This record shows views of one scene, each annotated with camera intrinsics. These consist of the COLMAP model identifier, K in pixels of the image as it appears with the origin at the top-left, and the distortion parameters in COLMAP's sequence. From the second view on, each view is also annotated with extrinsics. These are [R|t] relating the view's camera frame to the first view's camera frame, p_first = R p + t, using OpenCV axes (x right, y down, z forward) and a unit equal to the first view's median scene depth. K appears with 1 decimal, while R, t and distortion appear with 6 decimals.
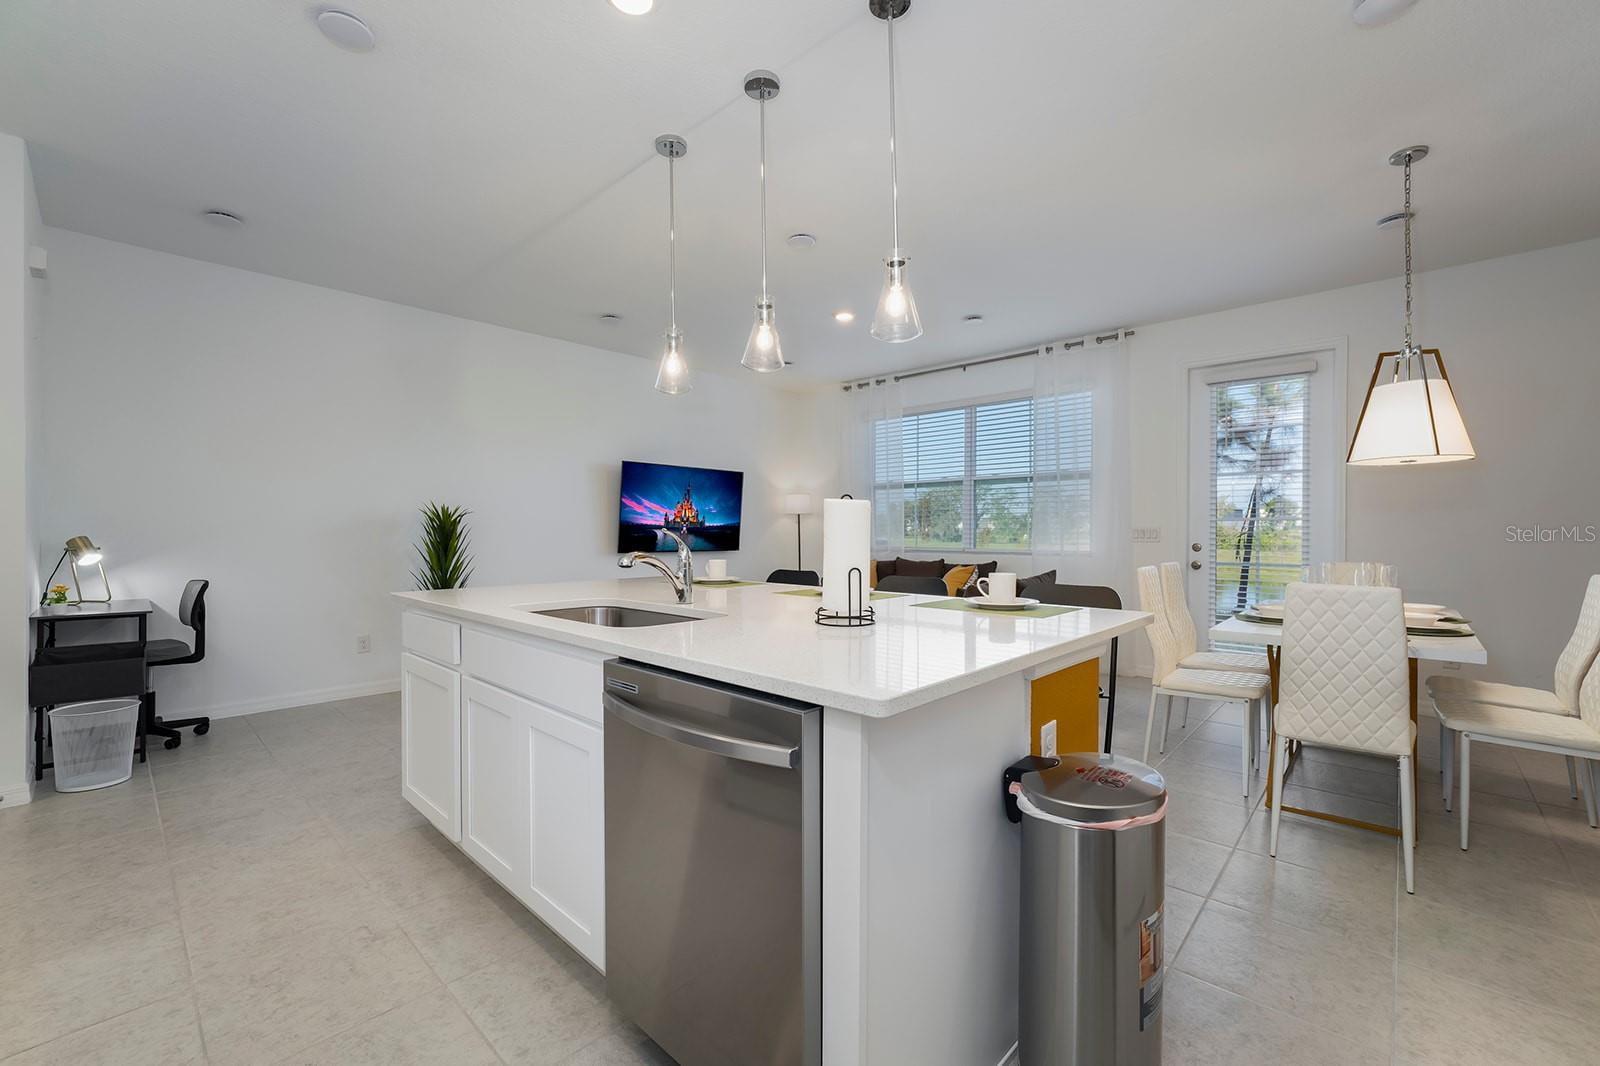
lens RADIAL K [[671.2, 0, 803.1], [0, 671.2, 536.6], [0, 0, 1]] dist [0.000892, -0.000203]
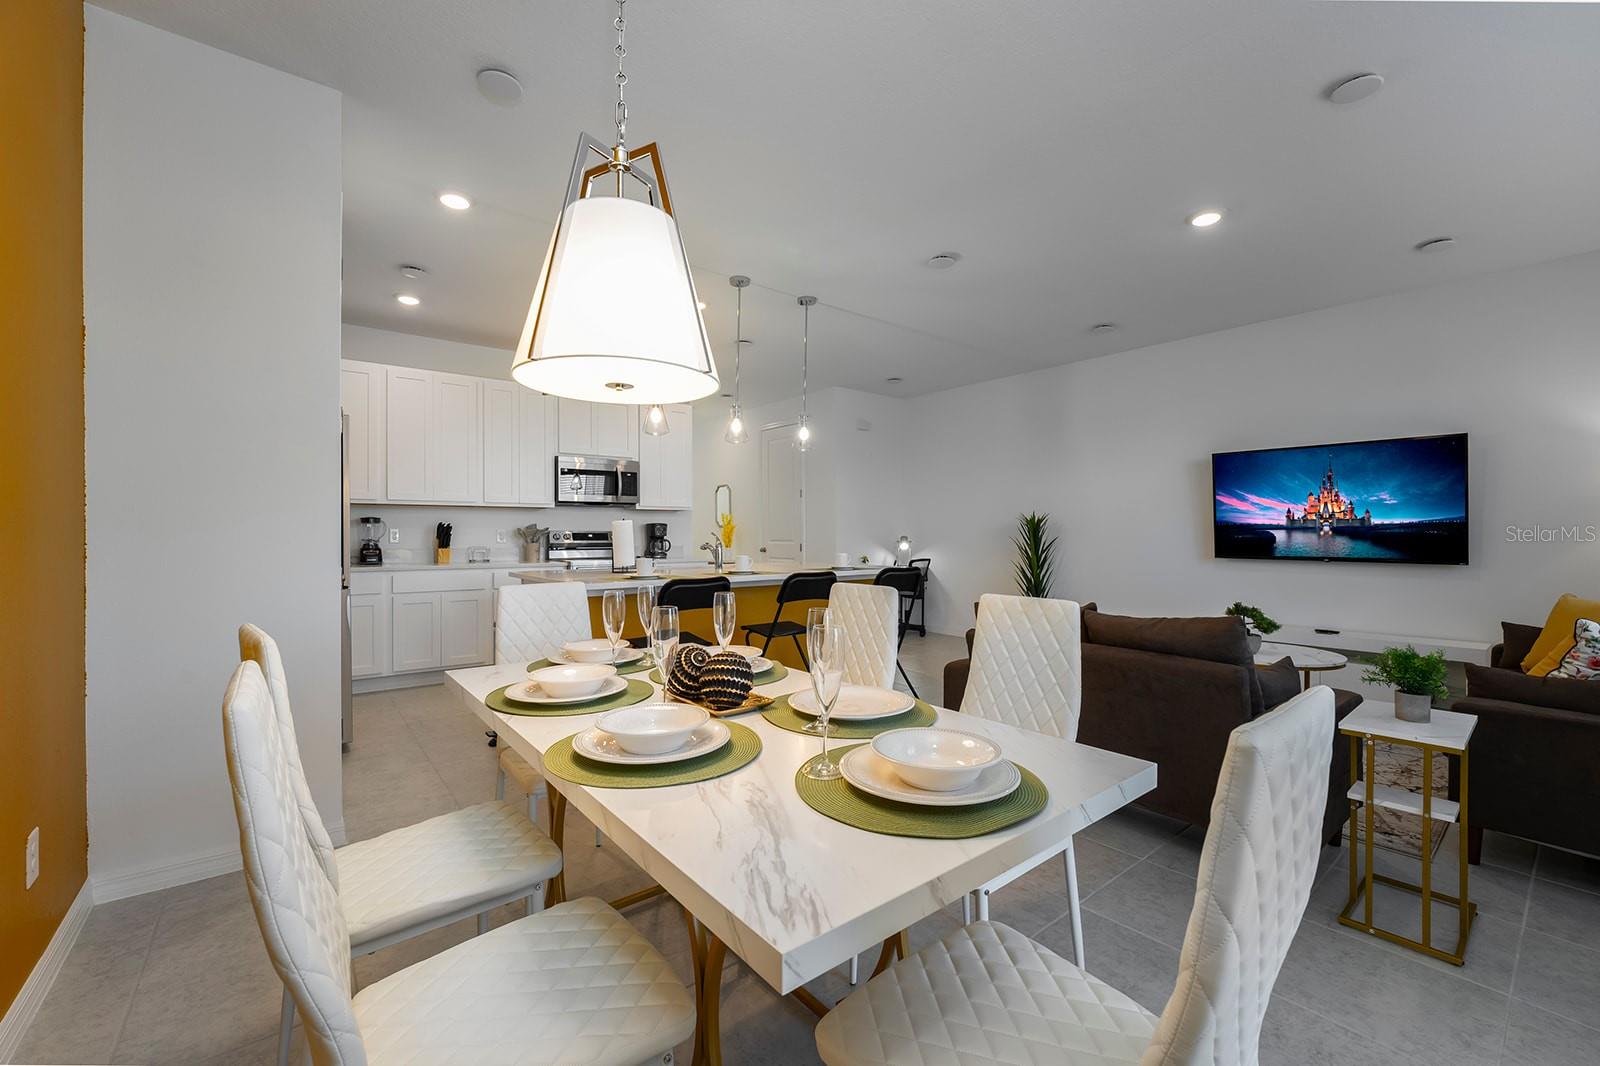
lens RADIAL K [[671.2, 0, 799.6], [0, 671.2, 534.7], [0, 0, 1]] dist [0.000892, -0.000203]
pose [[-0.099195, -0.001414, -0.995067, 0.633629], [-0.005436, 0.999985, -0.000879, -0.001327], [0.995053, 0.005322, -0.099201, 0.507962]]
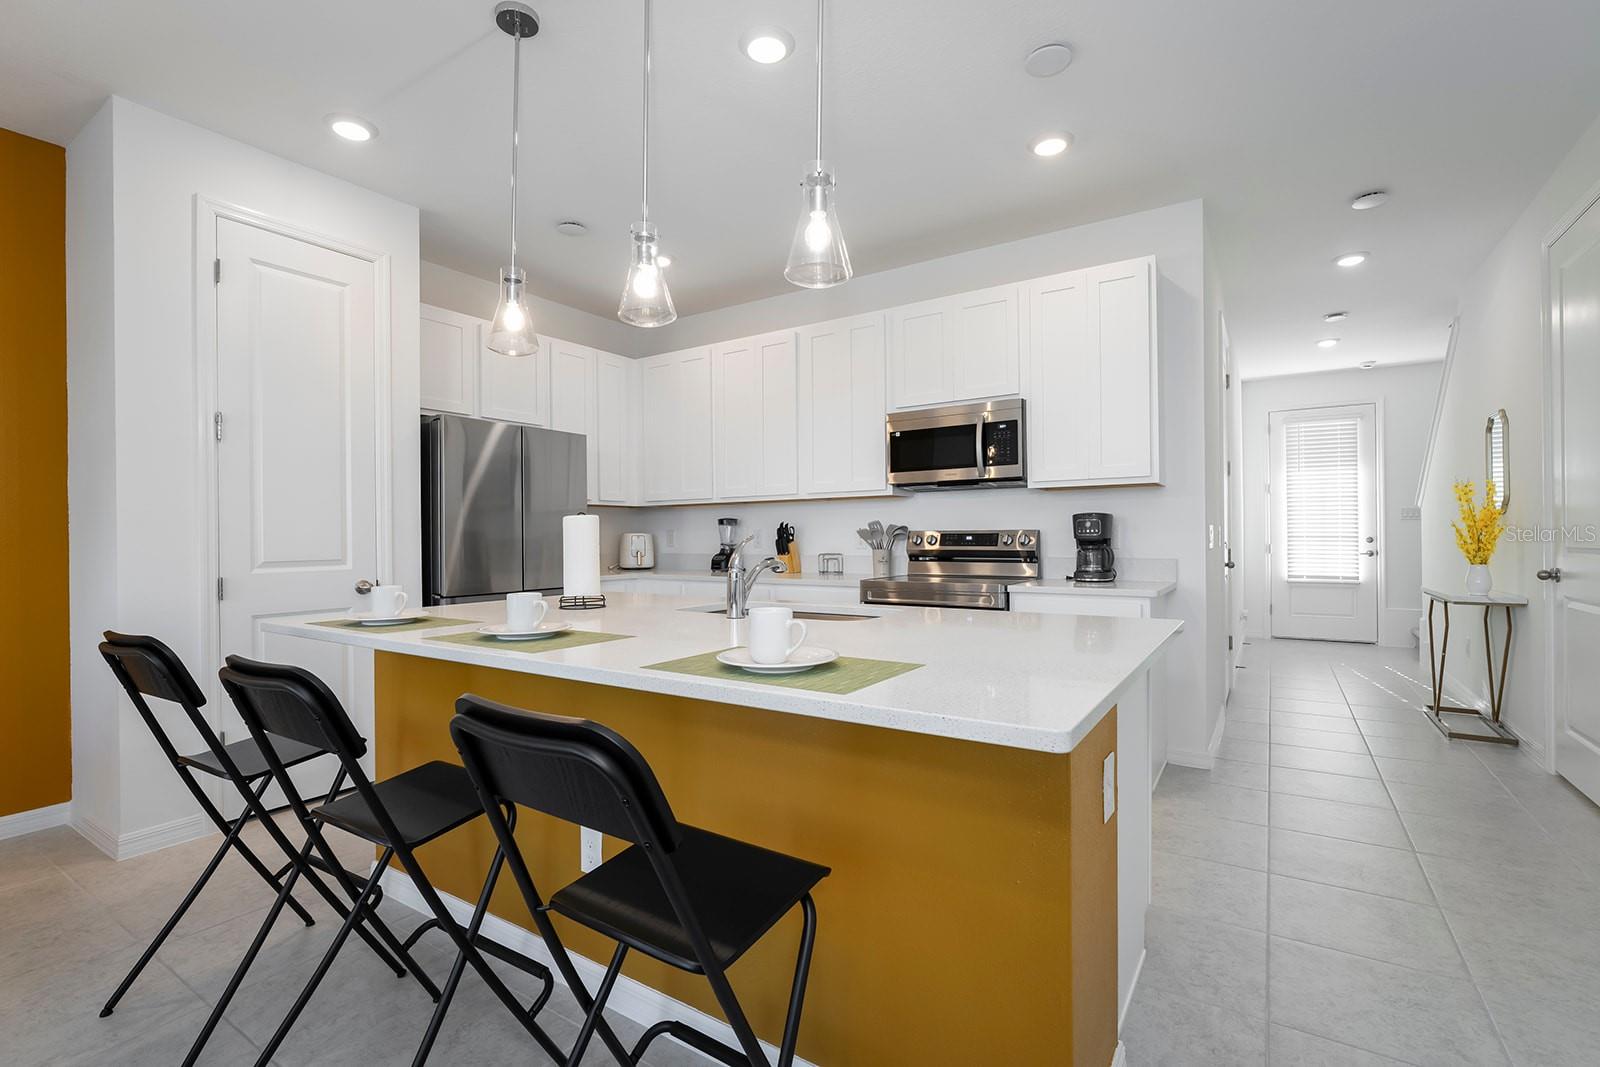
lens RADIAL K [[731.6, 0, 794.0], [0, 731.6, 536.0], [0, 0, 1]] dist [-0.001635, -0.000115]
pose [[-0.981529, 0.000957, -0.191312, -0.043884], [0.000739, 0.999999, 0.001213, -0.001947], [0.191313, 0.001050, -0.981528, 0.701243]]
